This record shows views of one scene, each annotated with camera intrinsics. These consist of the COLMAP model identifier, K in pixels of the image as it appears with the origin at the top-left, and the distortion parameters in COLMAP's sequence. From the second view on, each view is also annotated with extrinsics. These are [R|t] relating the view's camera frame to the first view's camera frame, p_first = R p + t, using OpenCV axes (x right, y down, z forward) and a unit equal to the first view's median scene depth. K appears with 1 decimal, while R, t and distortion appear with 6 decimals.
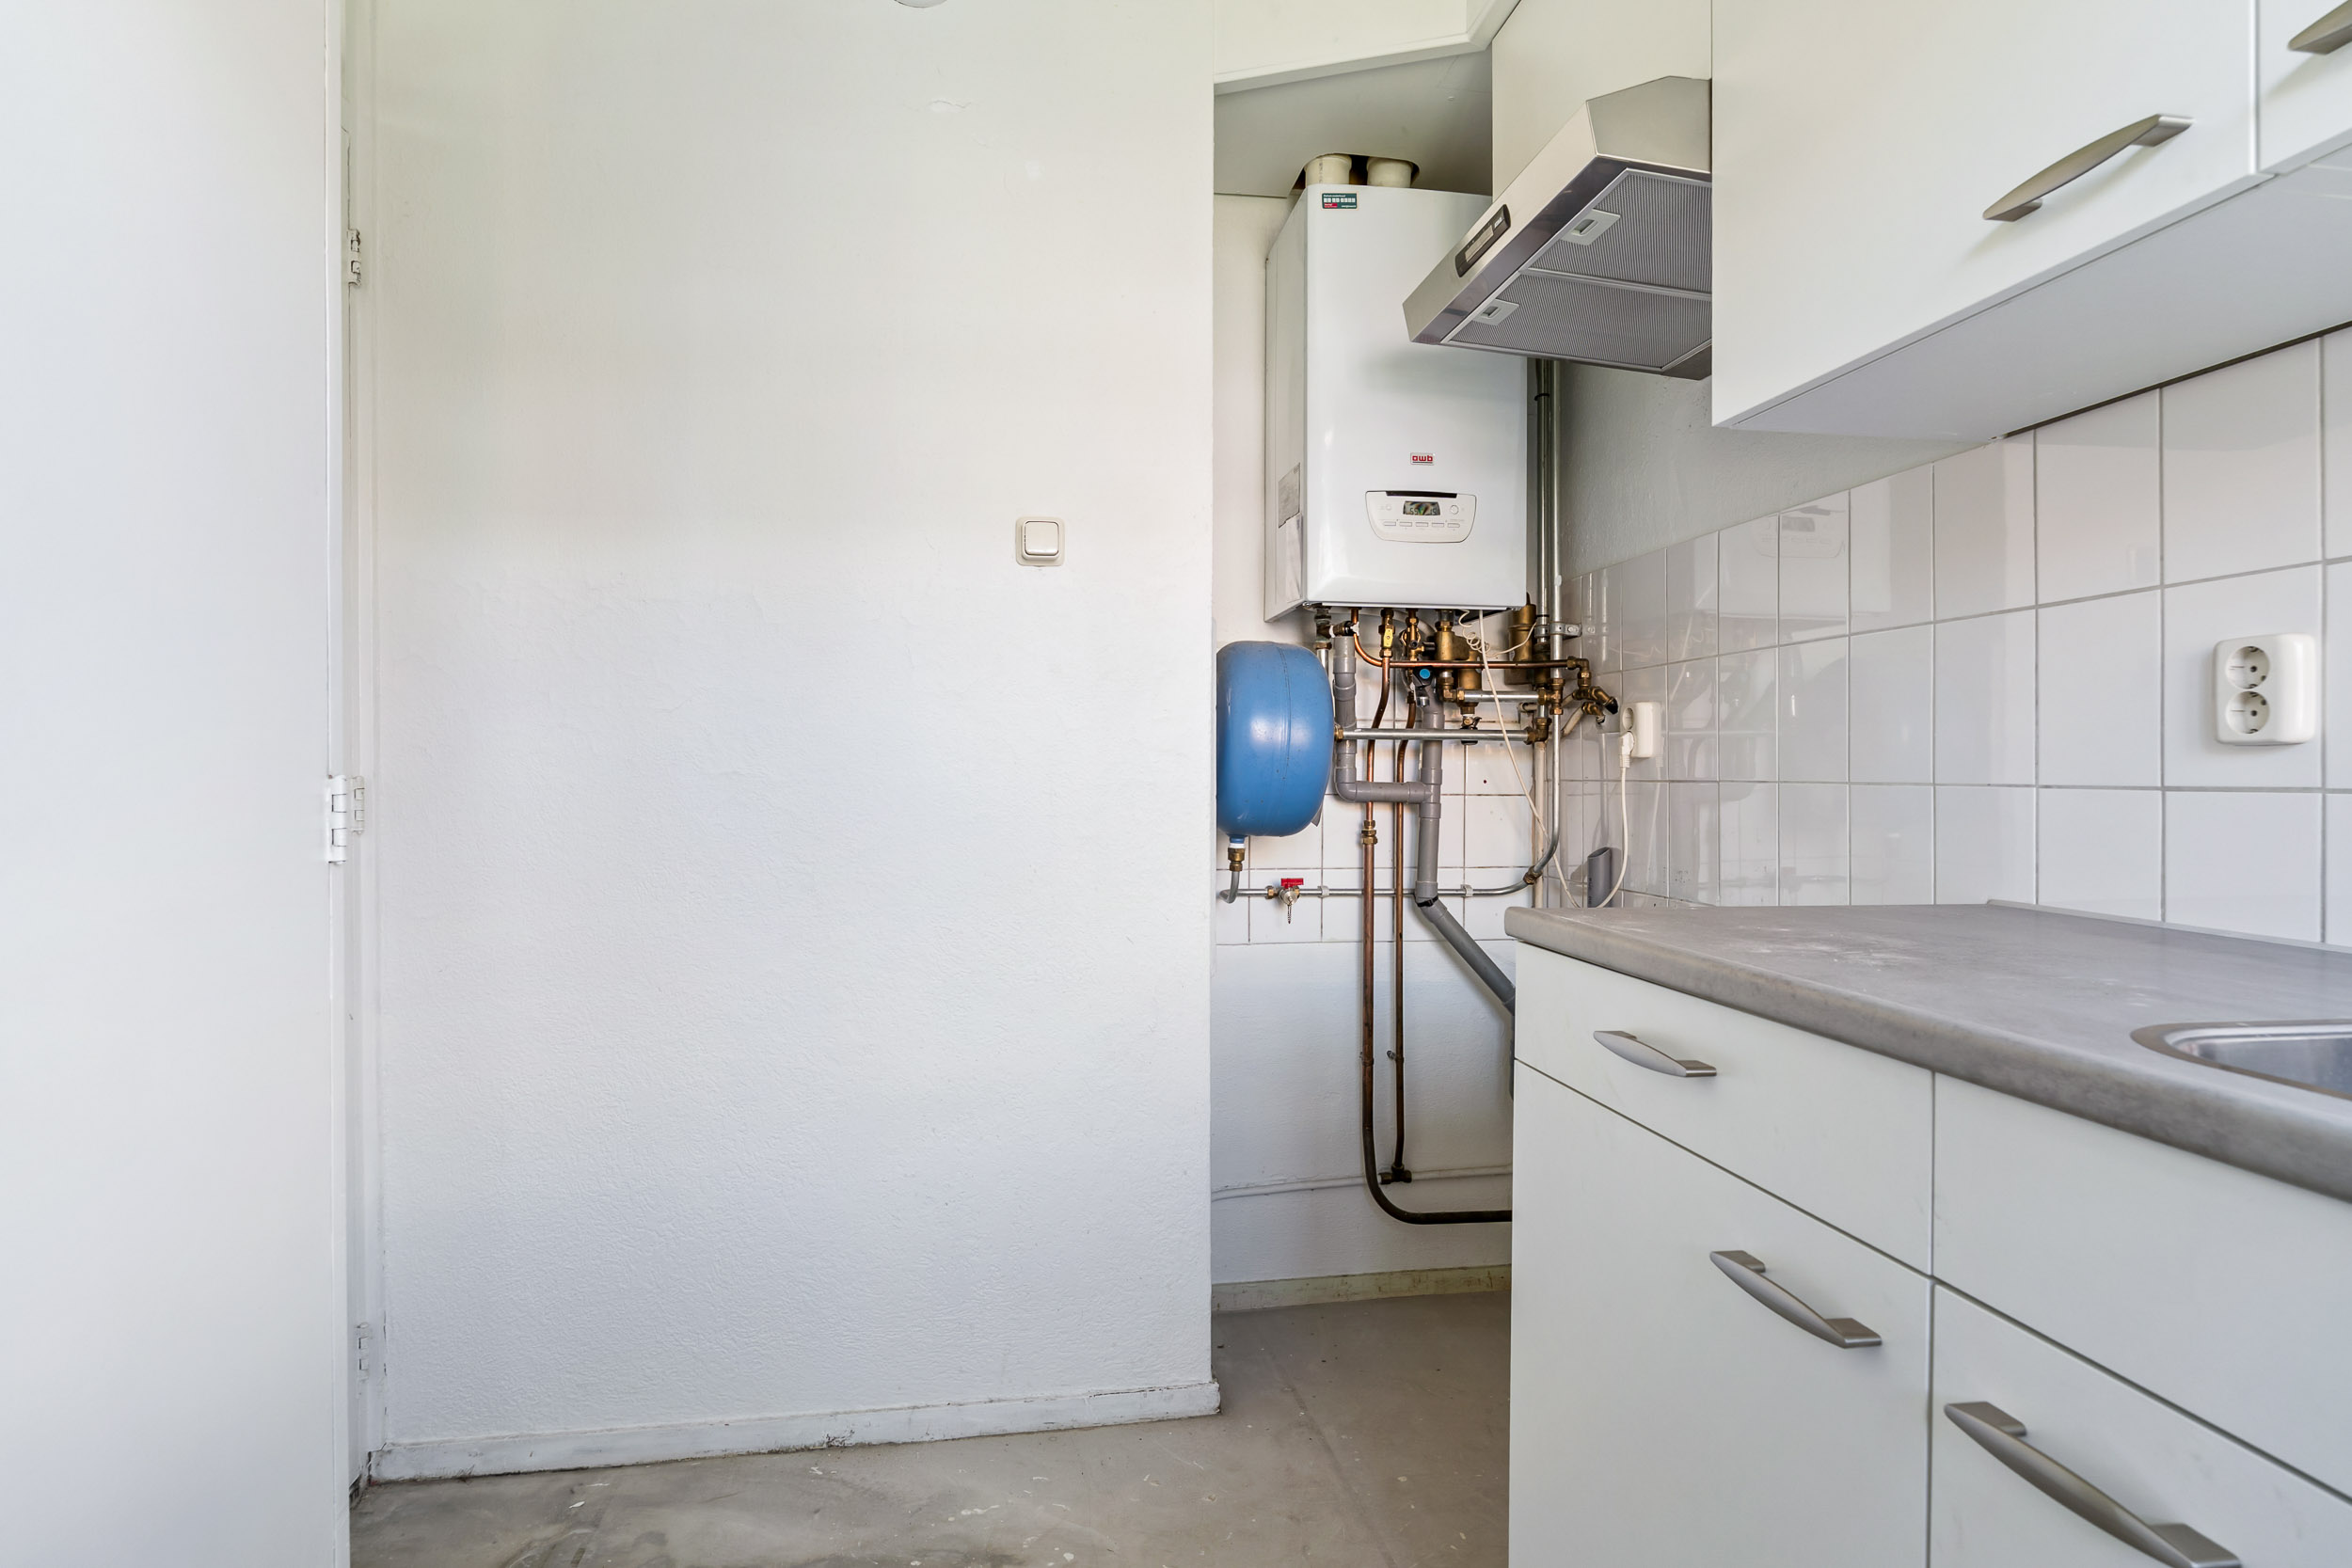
lens RADIAL K [[1277.8, 0, 1179.9], [0, 1277.8, 775.1], [0, 0, 1]] dist [-0.001722, 0.000018]
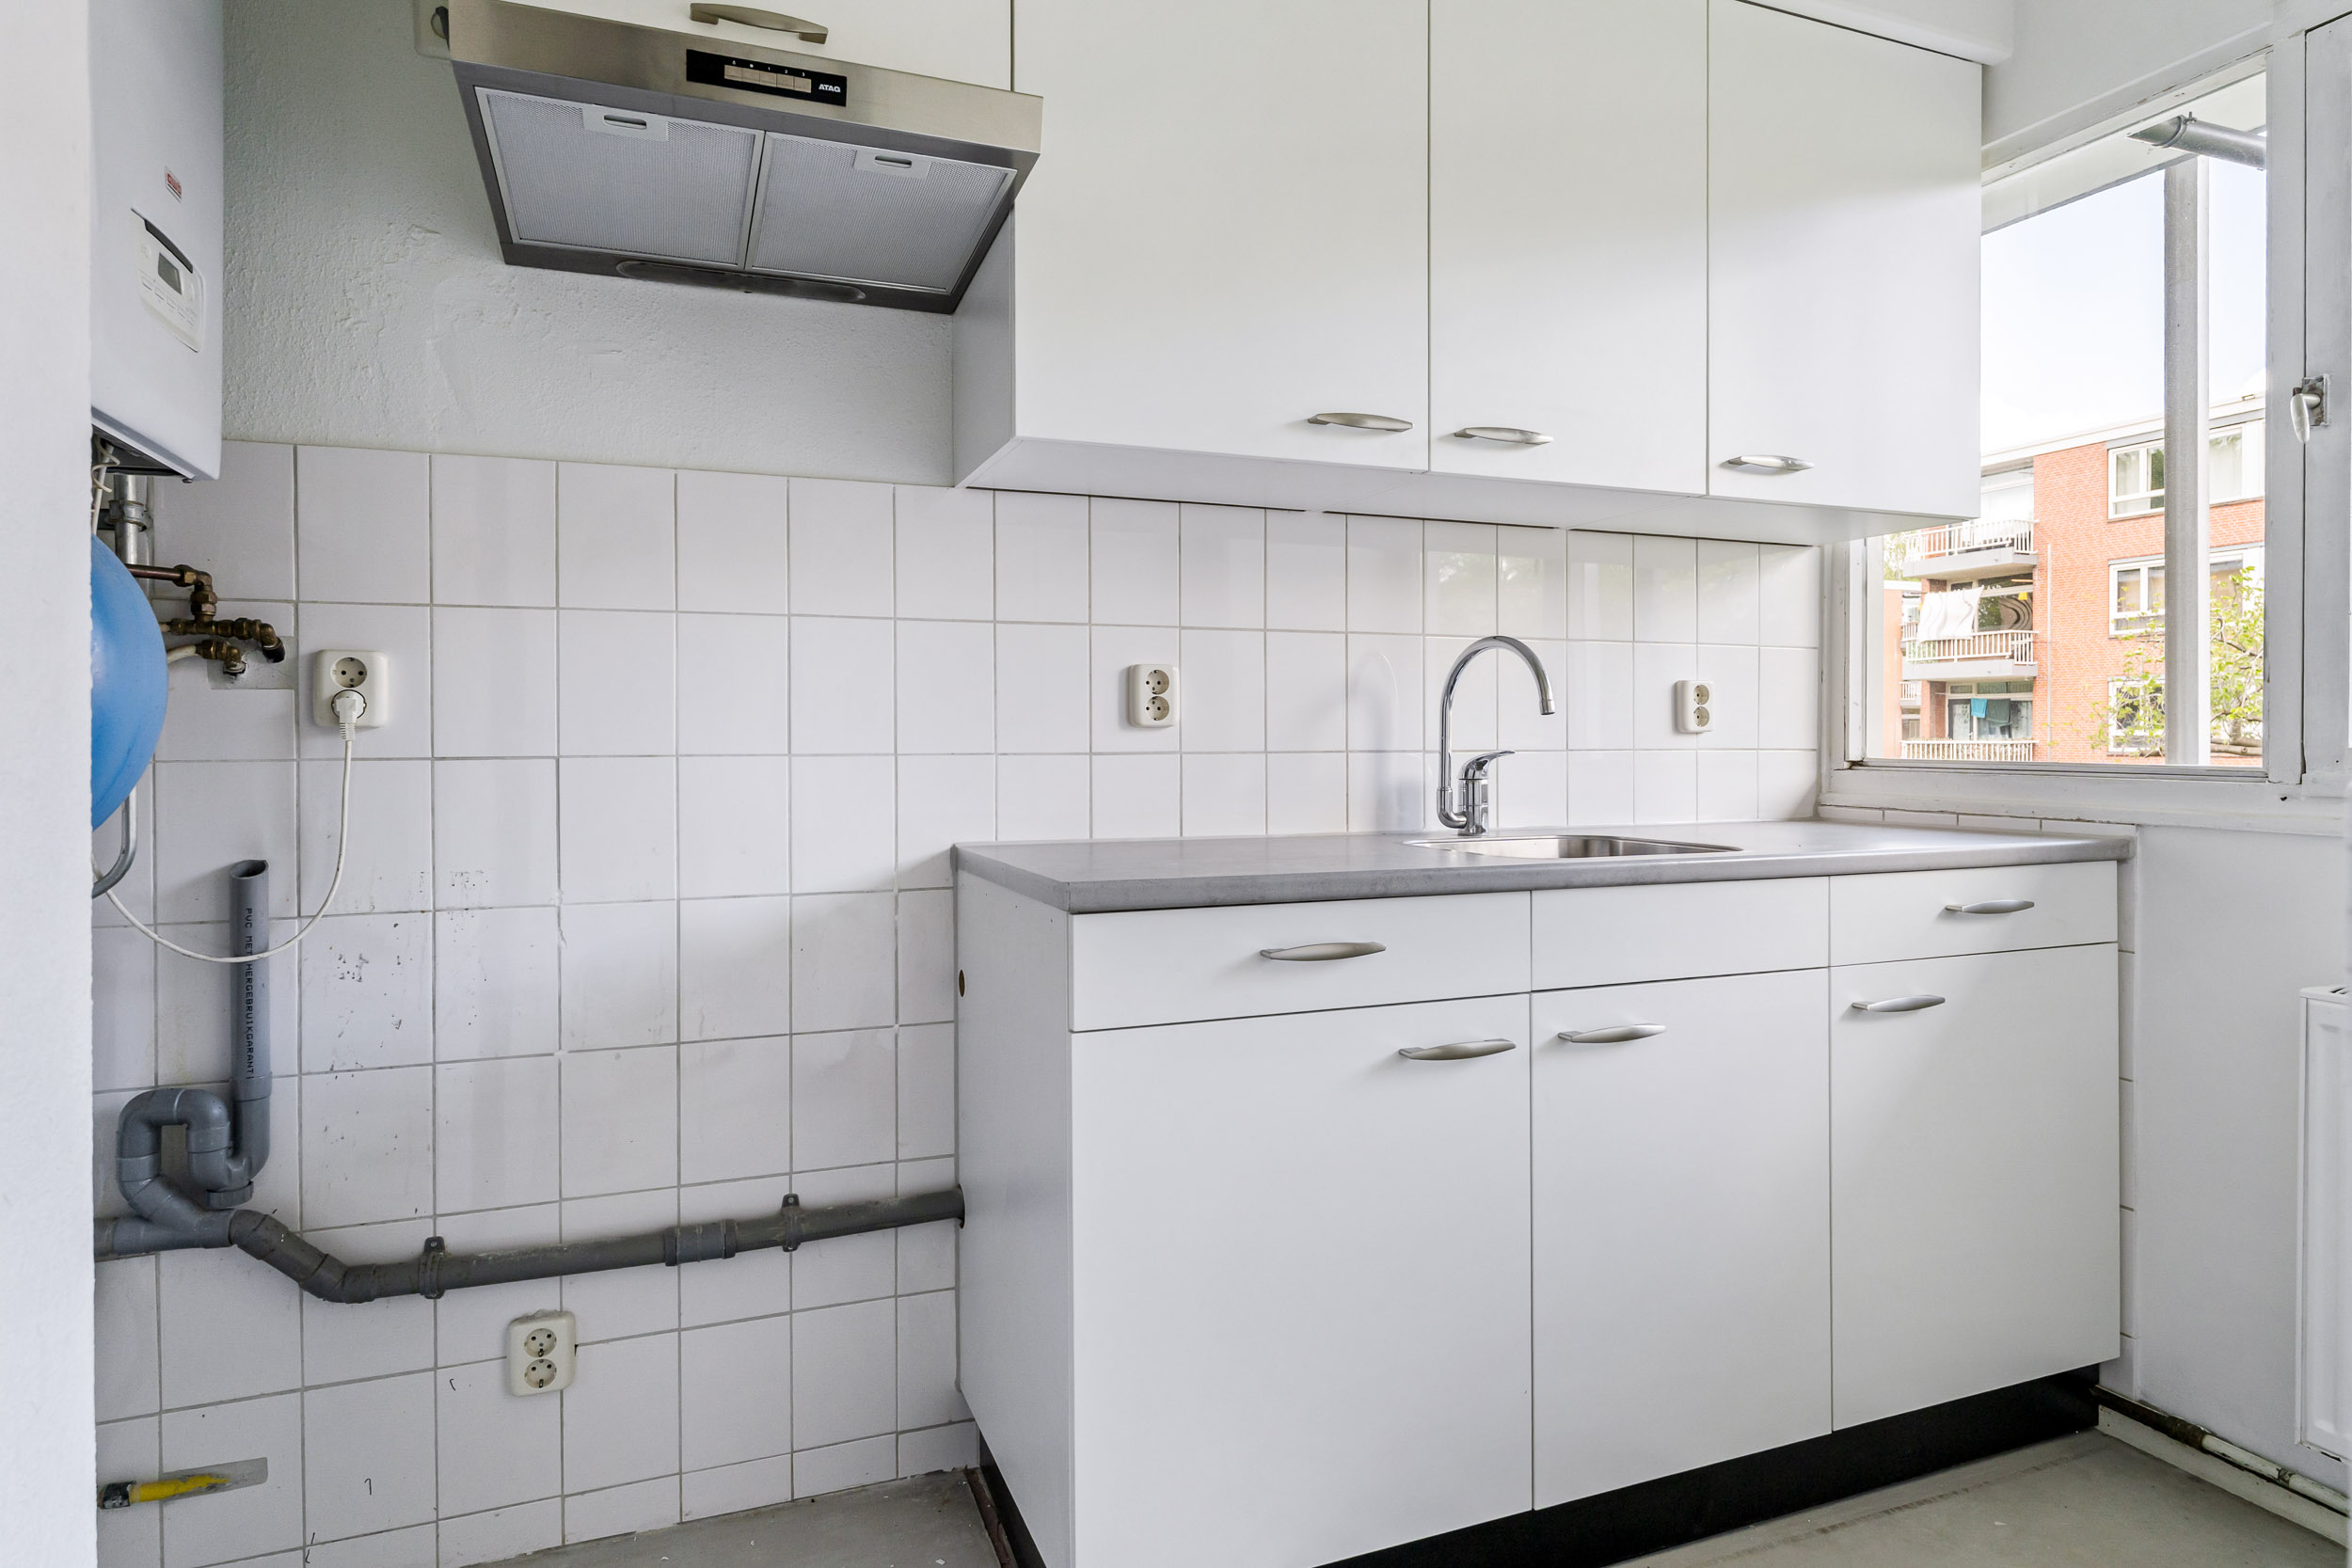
lens RADIAL K [[1333.0, 0, 1174.4], [0, 1333.0, 767.6], [0, 0, 1]] dist [0.000281, -0.001392]
pose [[-0.221879, -0.024927, 0.974756, -0.935608], [0.006947, 0.999607, 0.027143, -0.018267], [-0.975050, 0.012794, -0.221618, 1.400063]]
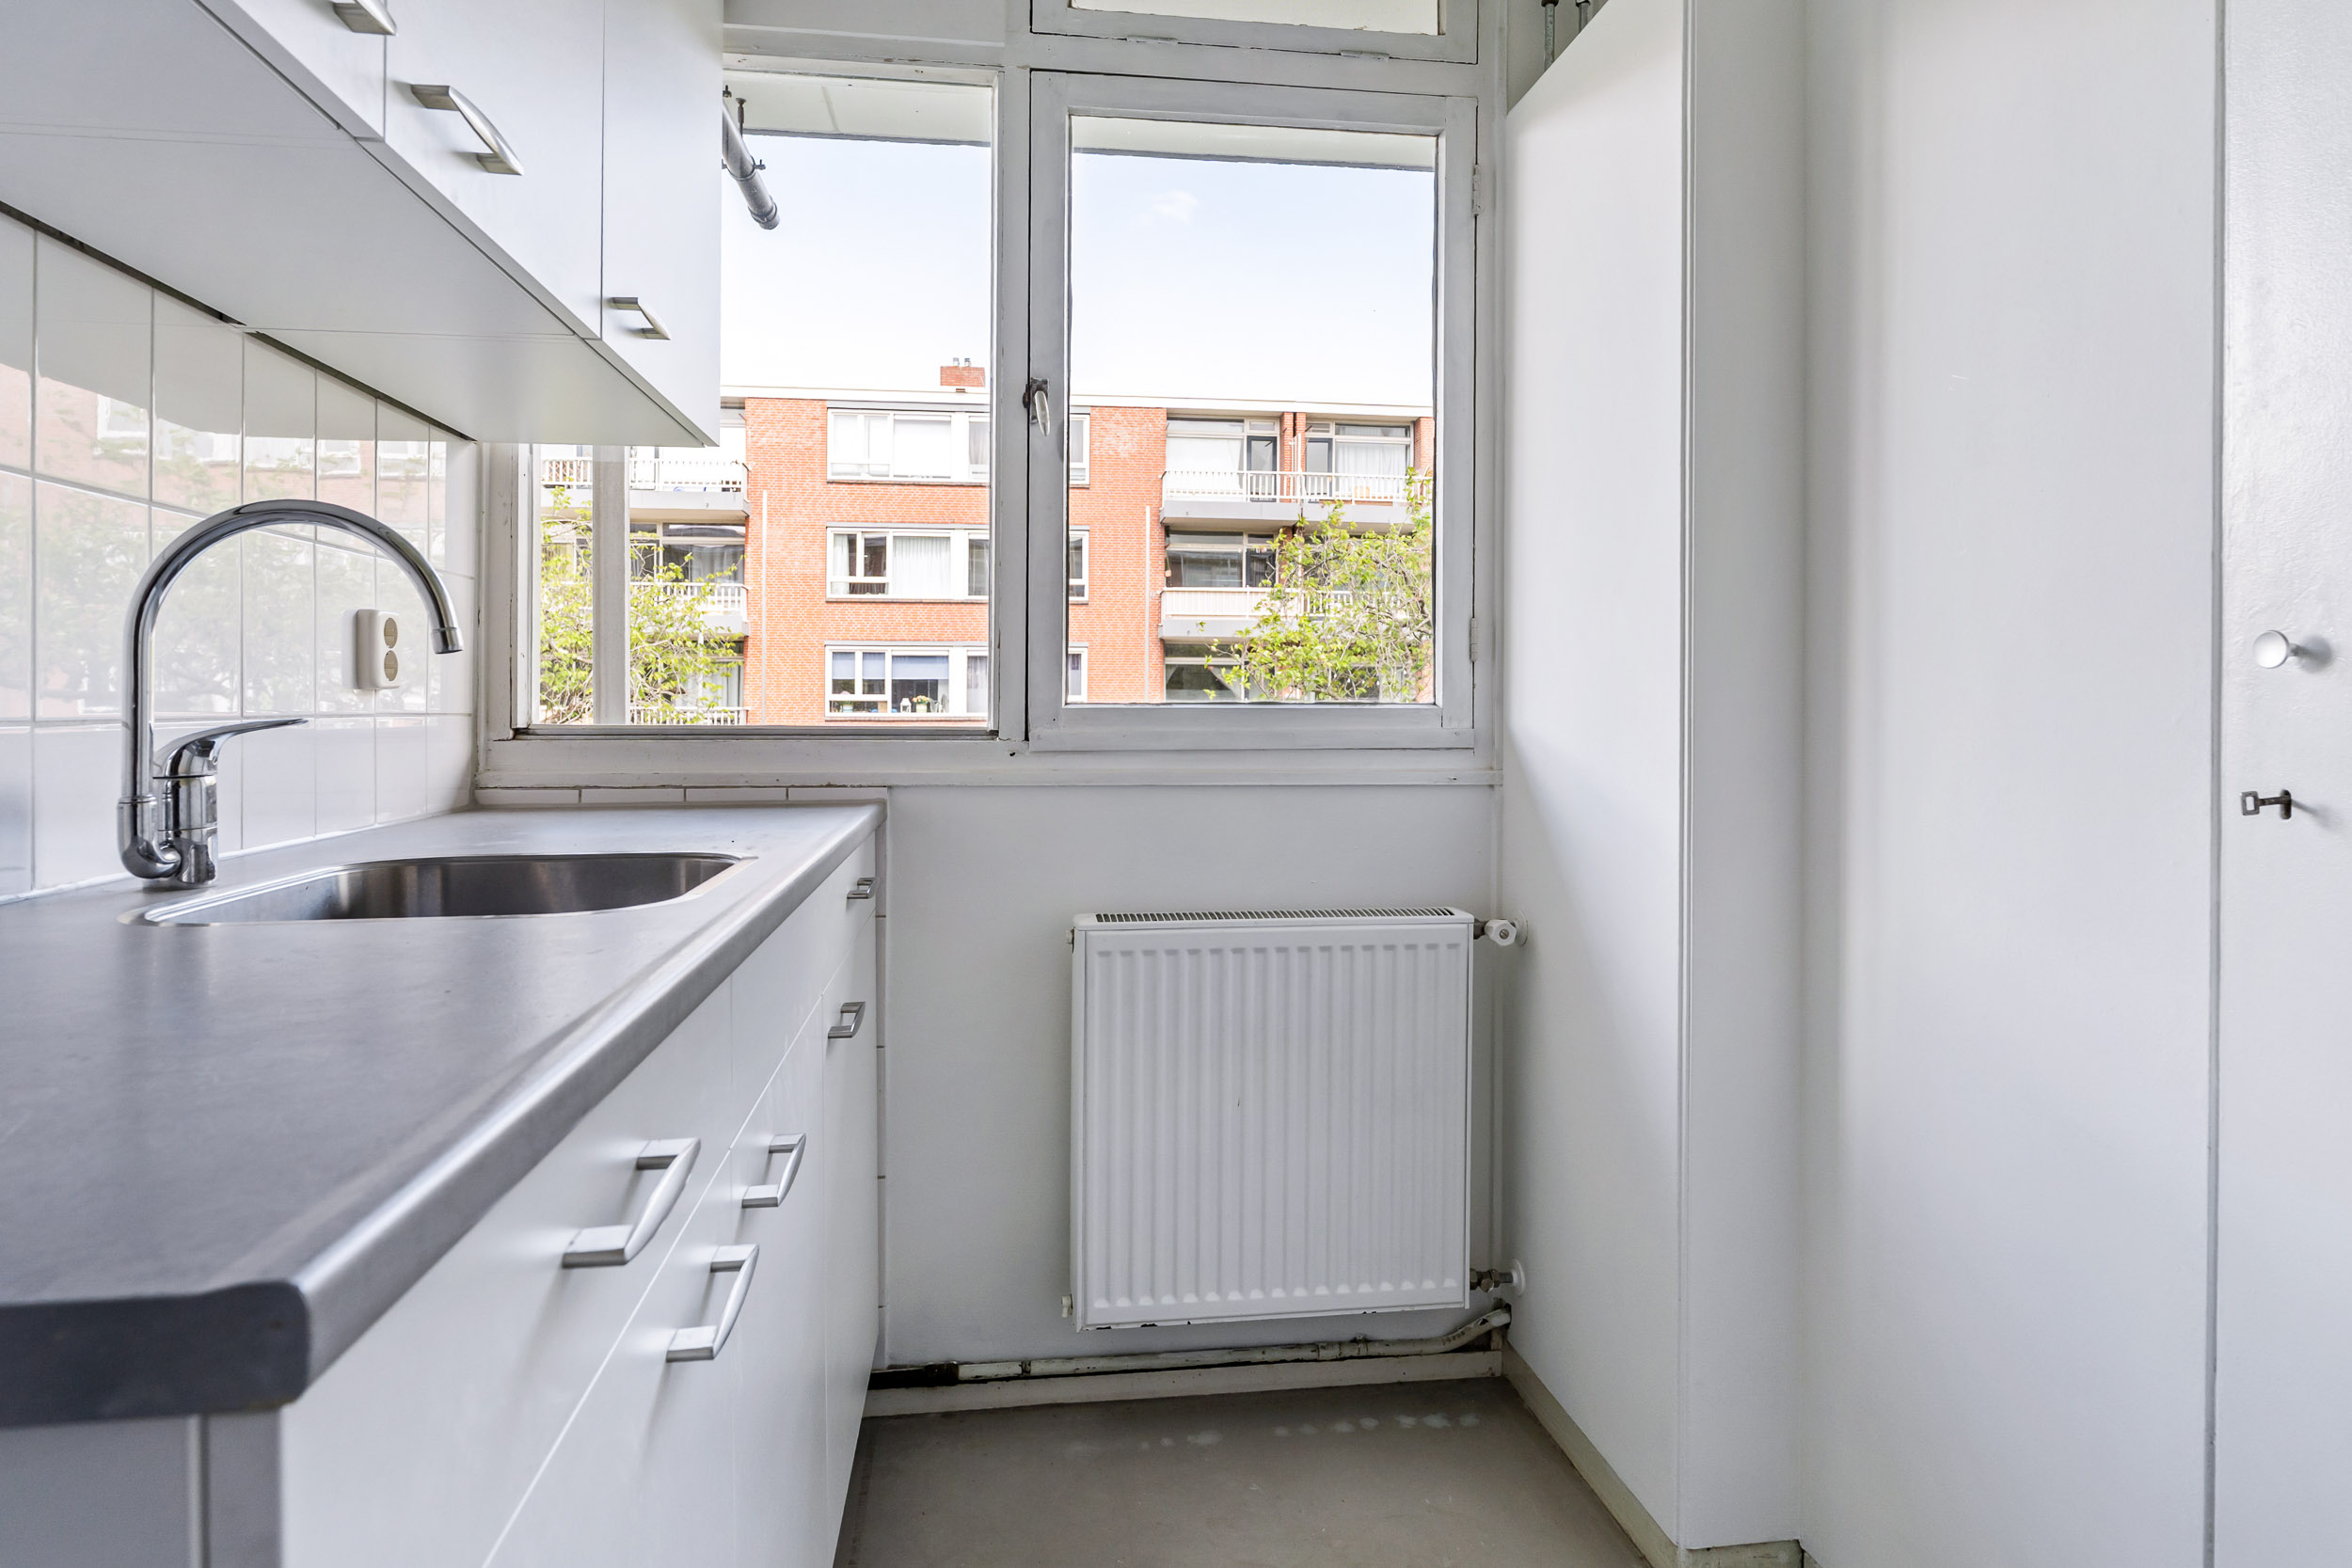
lens RADIAL K [[1333.0, 0, 1169.2], [0, 1333.0, 710.9], [0, 0, 1]] dist [0.000281, -0.001392]
pose [[-0.999753, -0.003510, 0.021952, -0.061835], [-0.003233, 0.999915, 0.012645, -0.010068], [-0.021994, 0.012571, -0.999679, 1.492130]]
